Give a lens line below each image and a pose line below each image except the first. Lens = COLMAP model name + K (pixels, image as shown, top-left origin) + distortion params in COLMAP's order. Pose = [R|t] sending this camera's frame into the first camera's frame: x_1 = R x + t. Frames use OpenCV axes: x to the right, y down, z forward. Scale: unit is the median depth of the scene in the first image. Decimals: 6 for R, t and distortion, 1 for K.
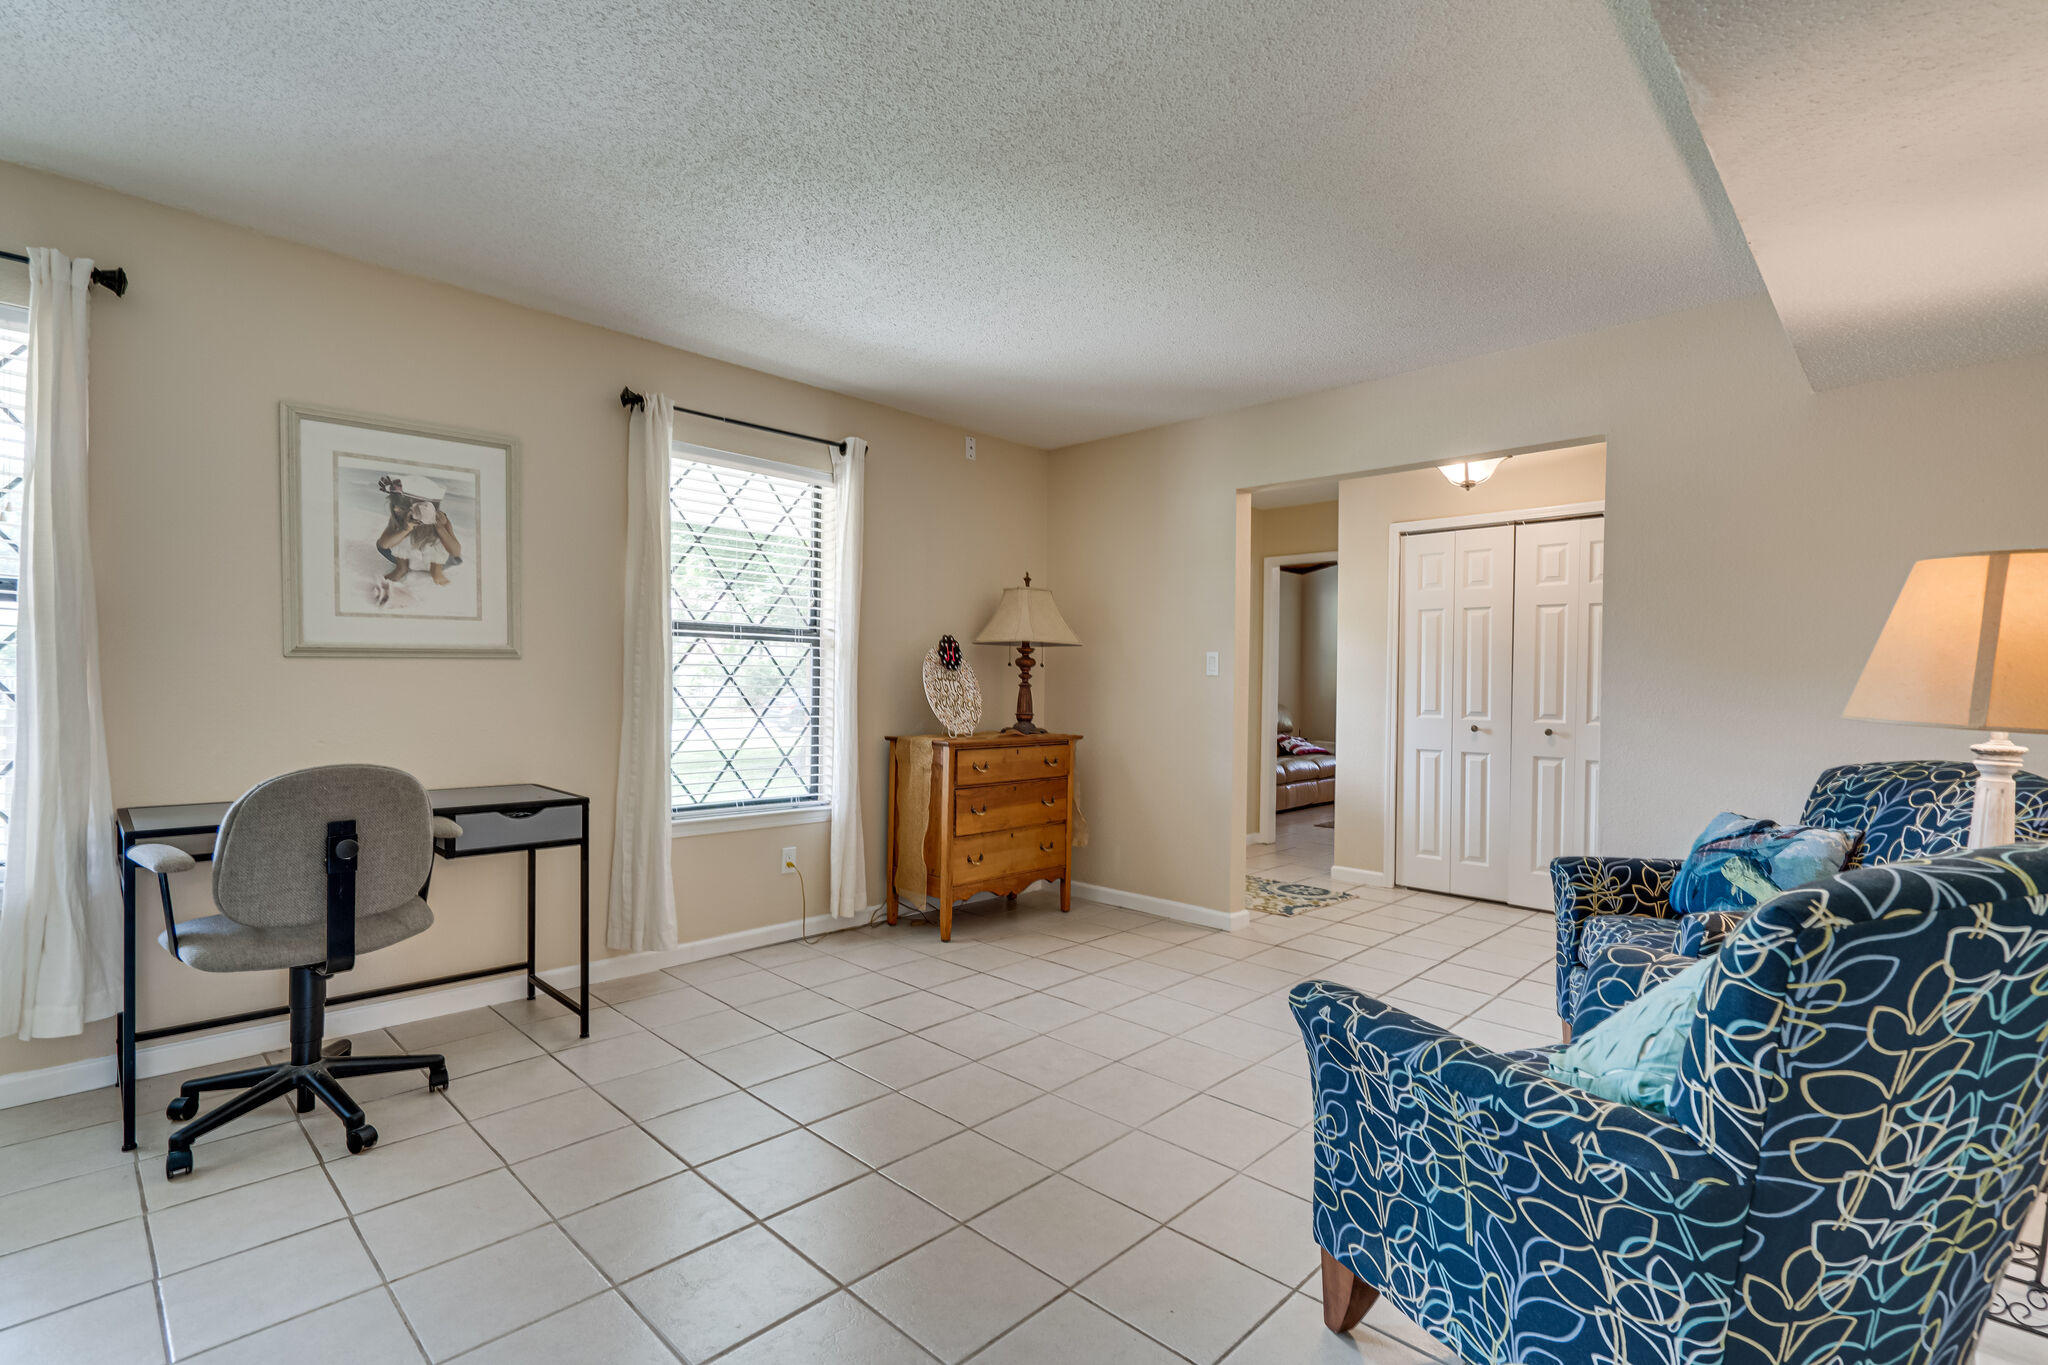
lens RADIAL K [[937.0, 0, 1012.2], [0, 937.0, 688.8], [0, 0, 1]] dist [-0.001225, 0.001087]
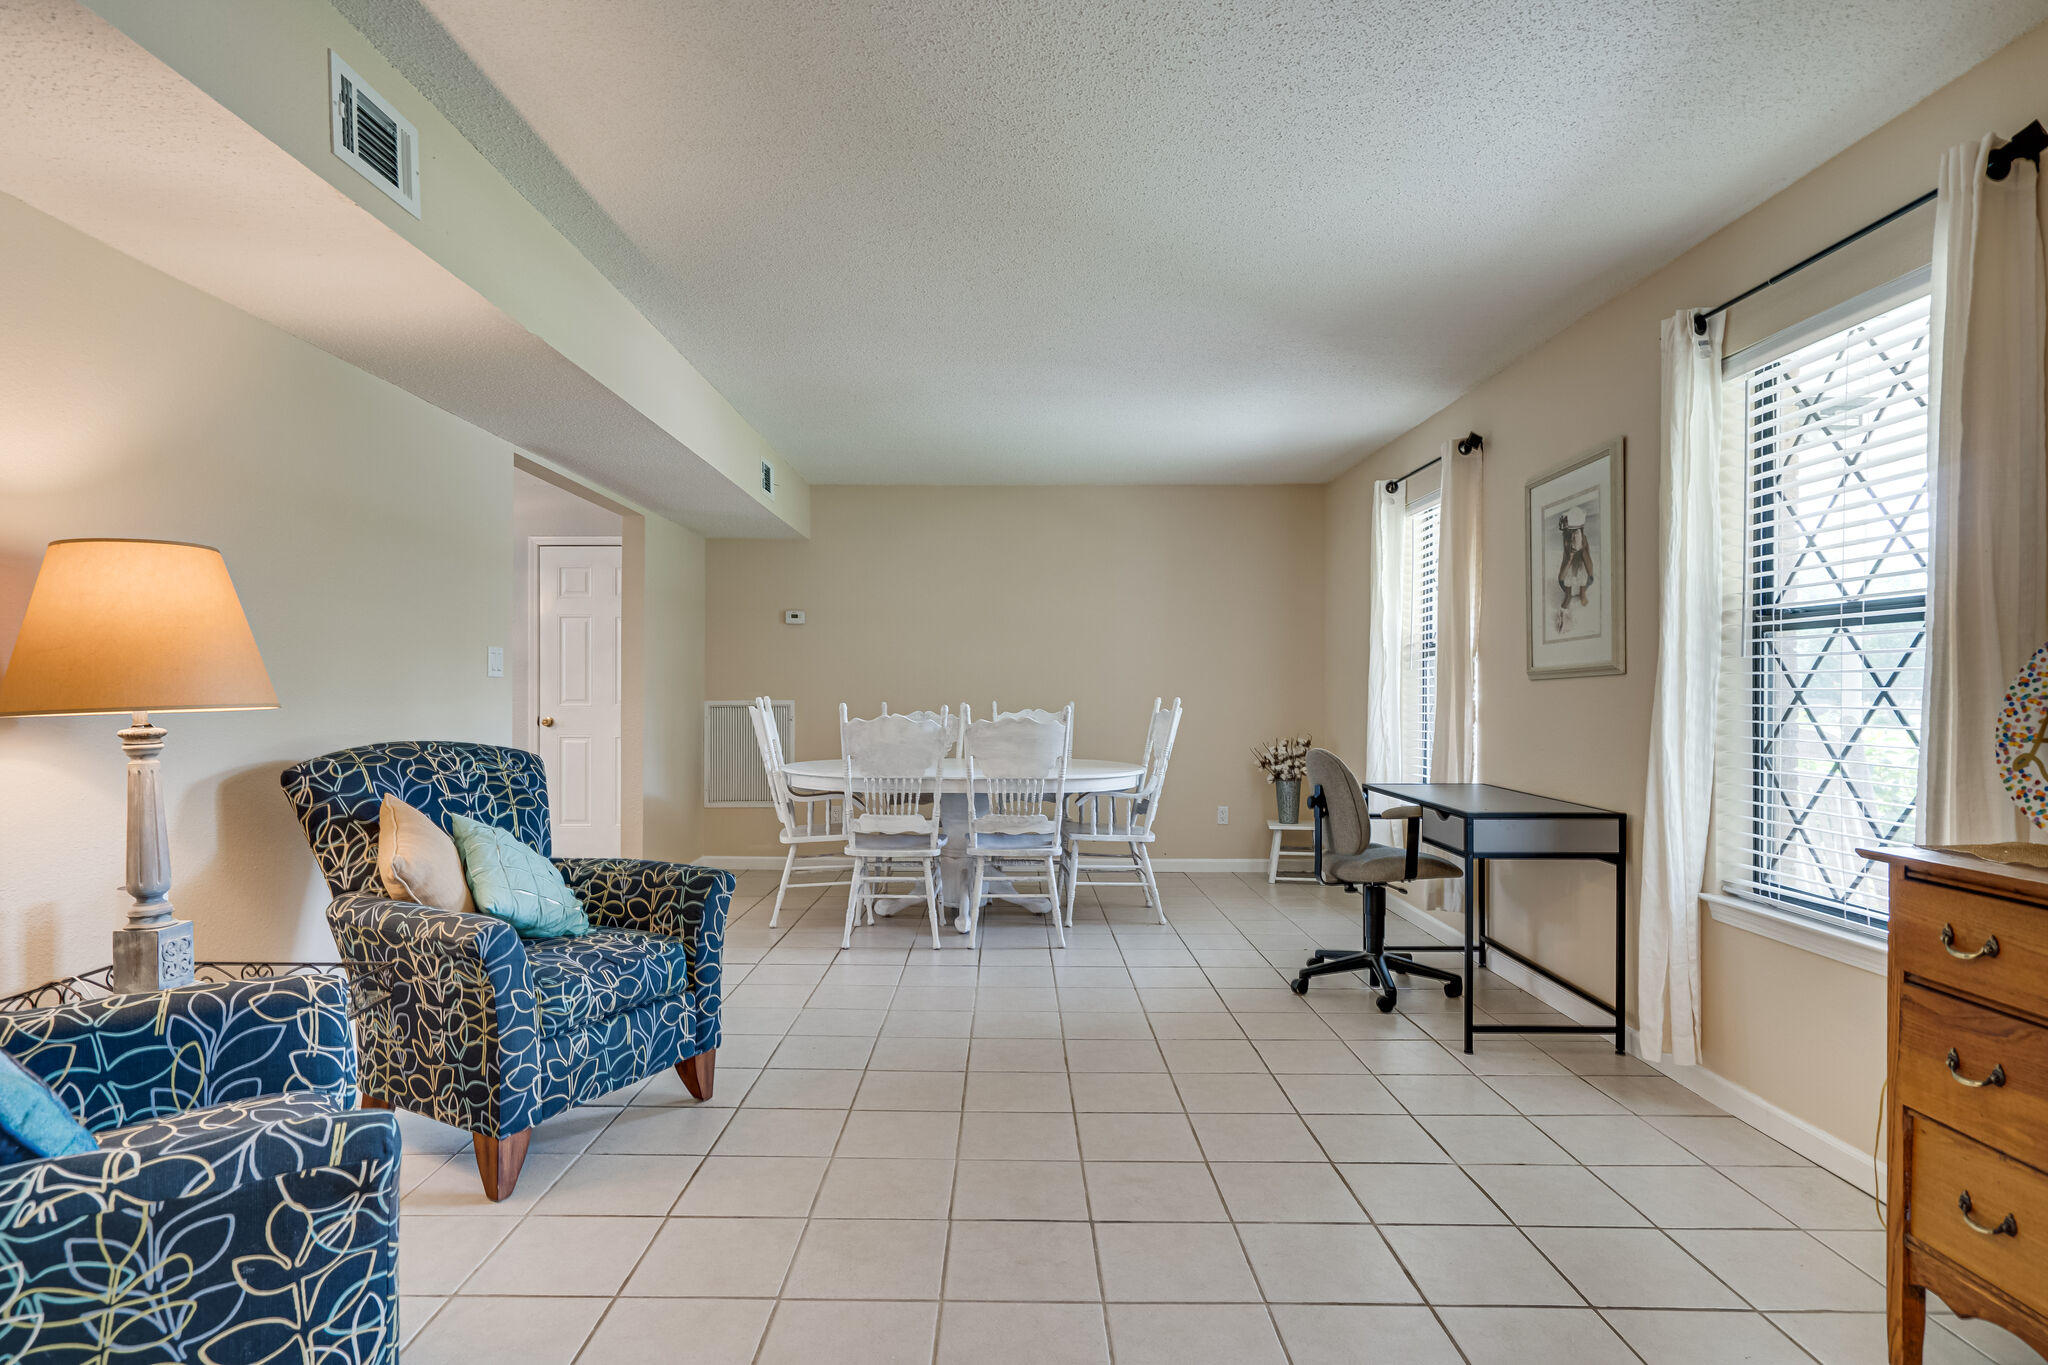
lens RADIAL K [[1106.8, 0, 1018.0], [0, 1106.8, 688.1], [0, 0, 1]] dist [0.004007, 0.001523]
pose [[-0.710511, -0.015192, -0.703522, 0.550047], [-0.016083, 0.999856, -0.005348, -0.003320], [0.703502, 0.007515, -0.710653, 1.137766]]
